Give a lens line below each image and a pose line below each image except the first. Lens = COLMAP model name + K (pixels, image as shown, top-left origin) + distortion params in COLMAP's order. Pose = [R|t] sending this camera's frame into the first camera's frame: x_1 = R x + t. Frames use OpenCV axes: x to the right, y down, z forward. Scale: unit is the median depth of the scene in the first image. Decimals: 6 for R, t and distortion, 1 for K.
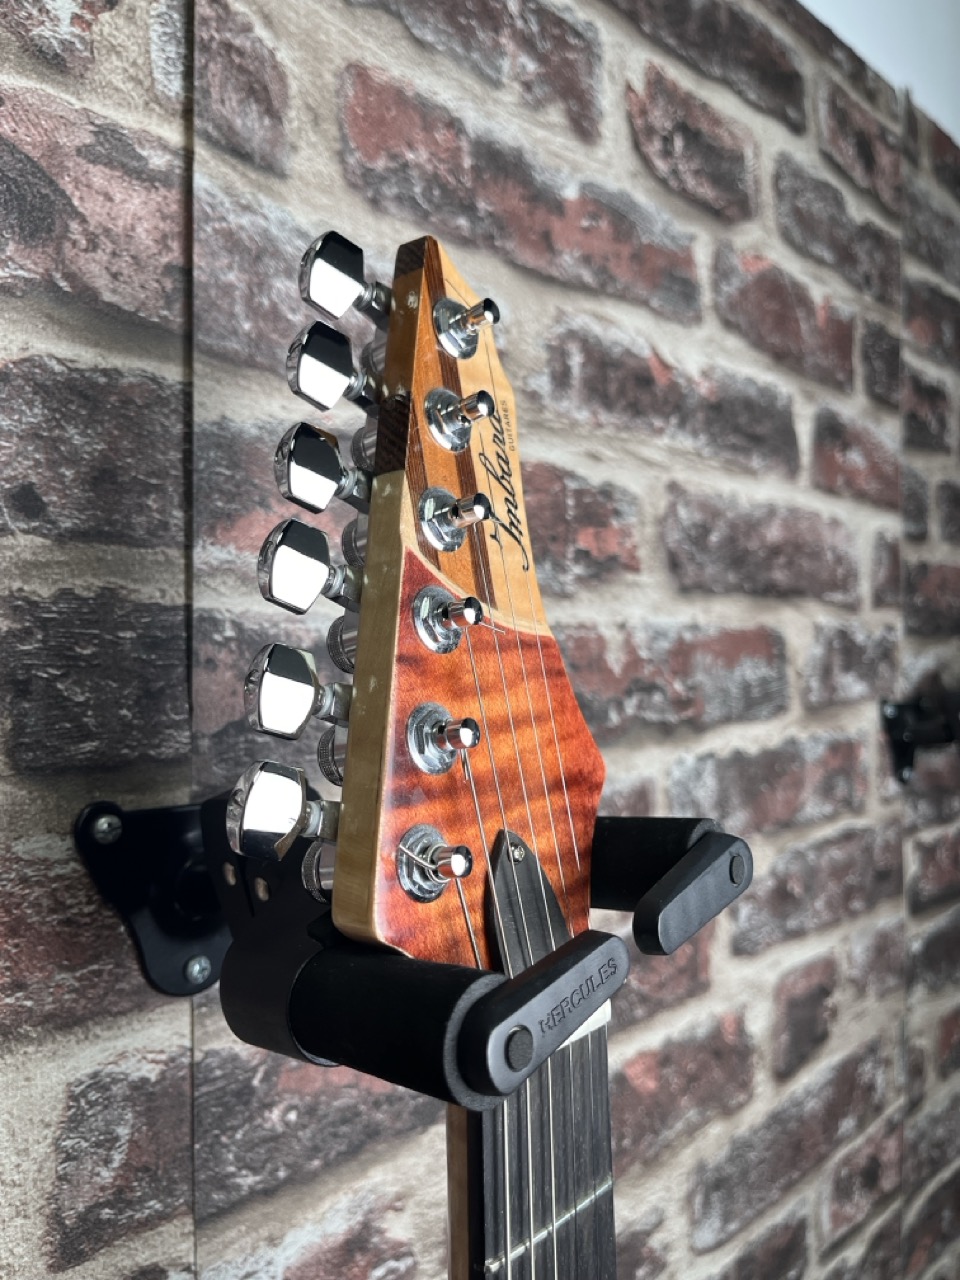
lens RADIAL K [[991.5, 0, 479.3], [0, 991.5, 642.9], [0, 0, 1]] dist [0.058507, -0.092869]
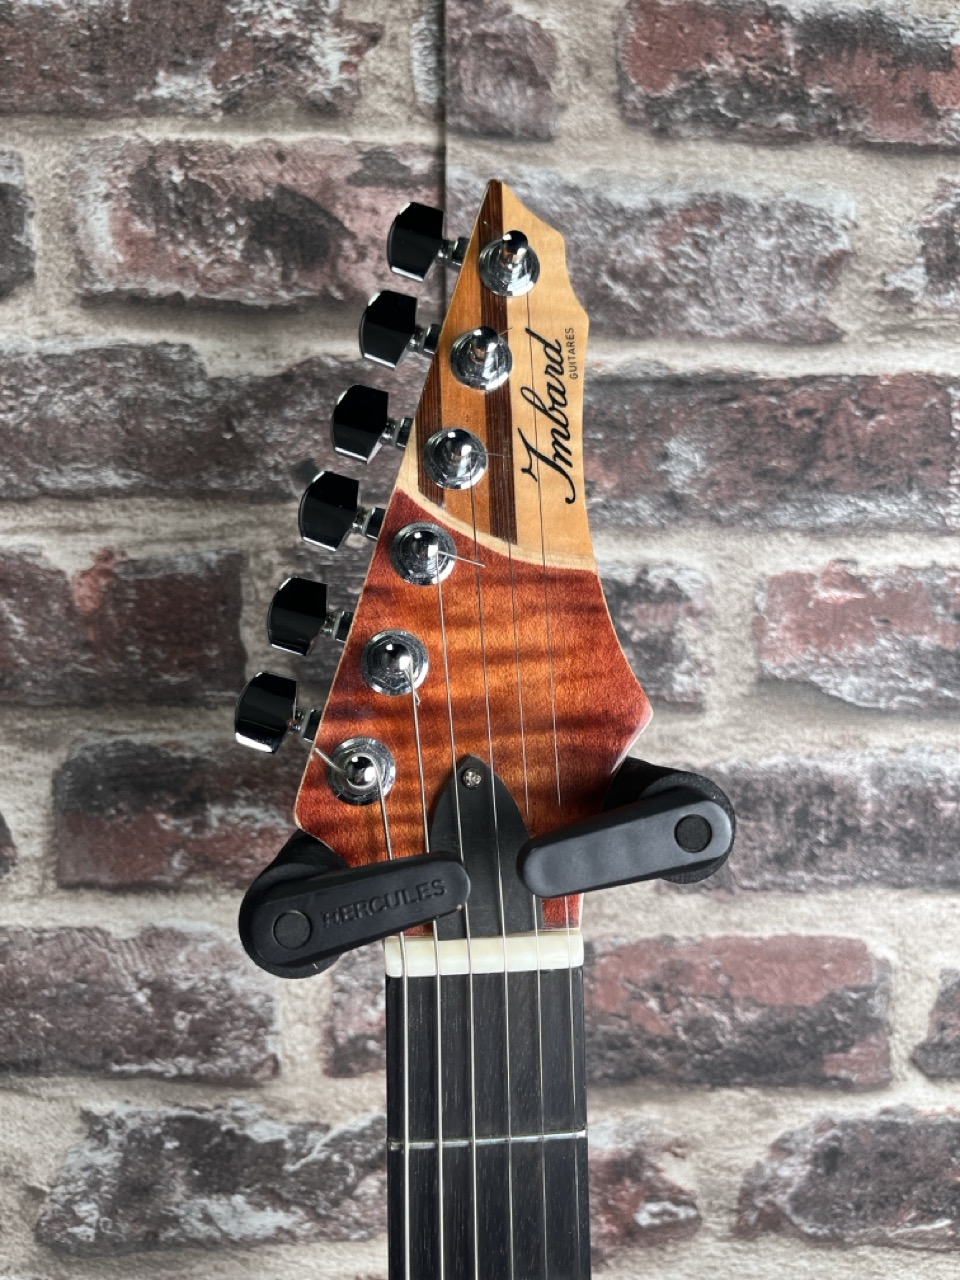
lens RADIAL K [[991.5, 0, 500.0], [0, 991.5, 648.7], [0, 0, 1]] dist [0.058507, -0.092869]
pose [[0.742402, 0.034575, -0.669062, 0.530625], [-0.006012, 0.998971, 0.044952, 0.021241], [0.669928, -0.029350, 0.741846, 0.189177]]
